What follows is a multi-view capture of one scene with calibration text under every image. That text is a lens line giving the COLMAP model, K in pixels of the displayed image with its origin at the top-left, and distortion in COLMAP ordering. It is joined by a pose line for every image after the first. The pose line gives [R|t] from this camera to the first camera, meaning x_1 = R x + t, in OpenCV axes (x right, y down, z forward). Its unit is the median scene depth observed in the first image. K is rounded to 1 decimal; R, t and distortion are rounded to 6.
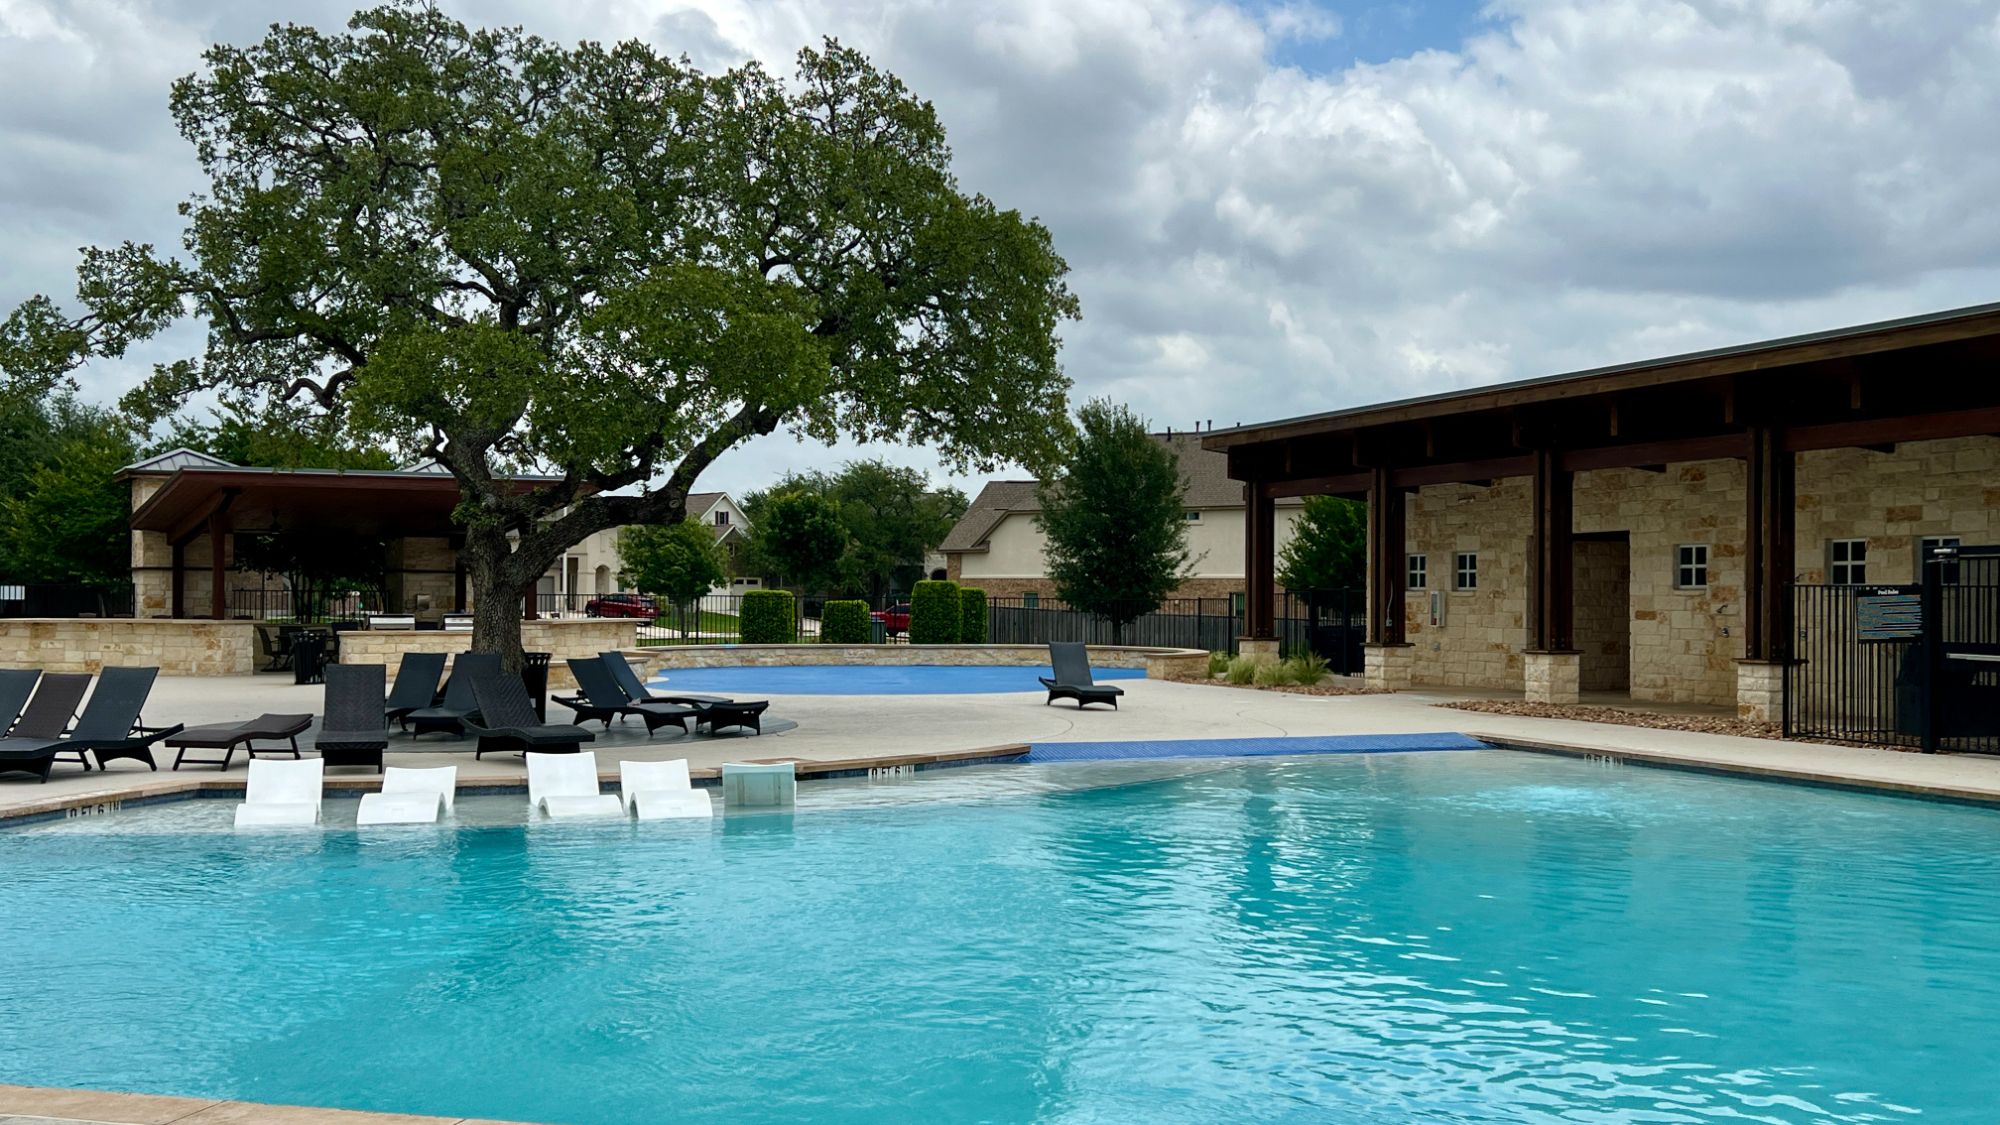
lens RADIAL K [[2065.4, 0, 1000.0], [0, 2065.4, 562.5], [0, 0, 1]] dist [0.179099, -0.466598]
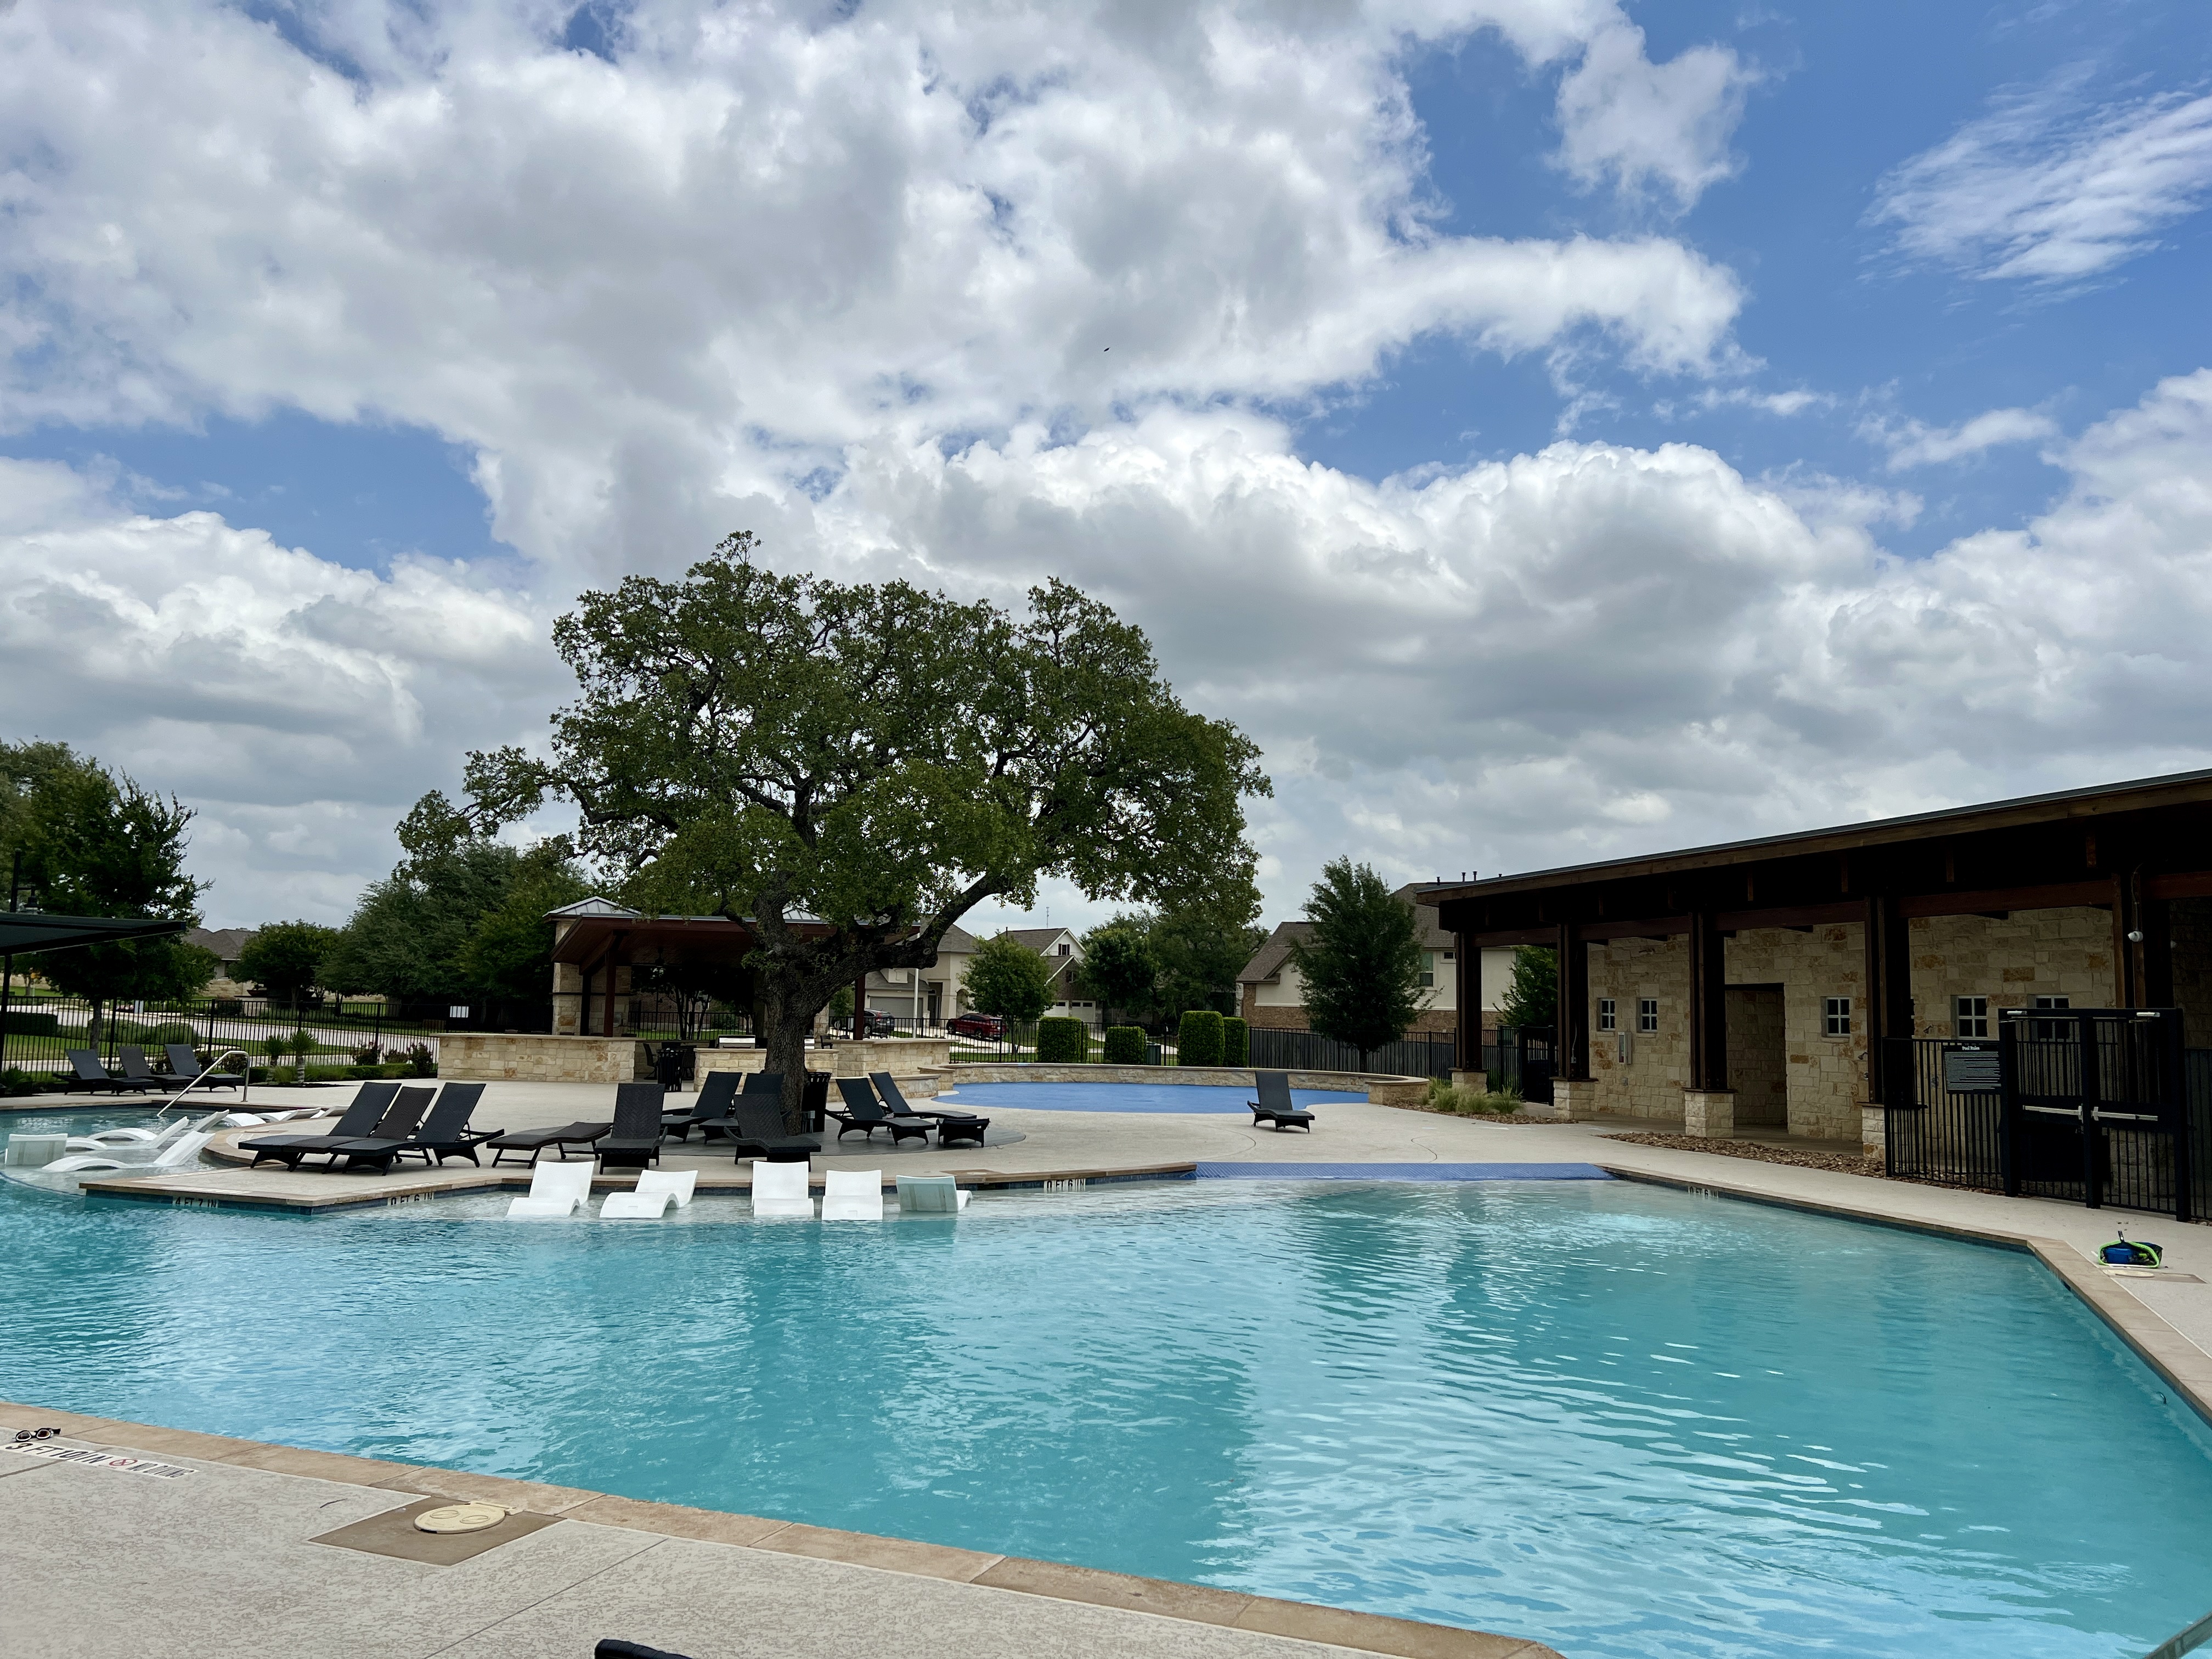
lens RADIAL K [[1805.8, 0, 1106.0], [0, 1805.8, 829.5], [0, 0, 1]] dist [0.112398, -0.227253]
pose [[0.988925, 0.001874, -0.148403, 0.095113], [-0.014198, 0.996529, -0.082023, -0.013120], [0.147734, 0.083221, 0.985520, -0.033292]]
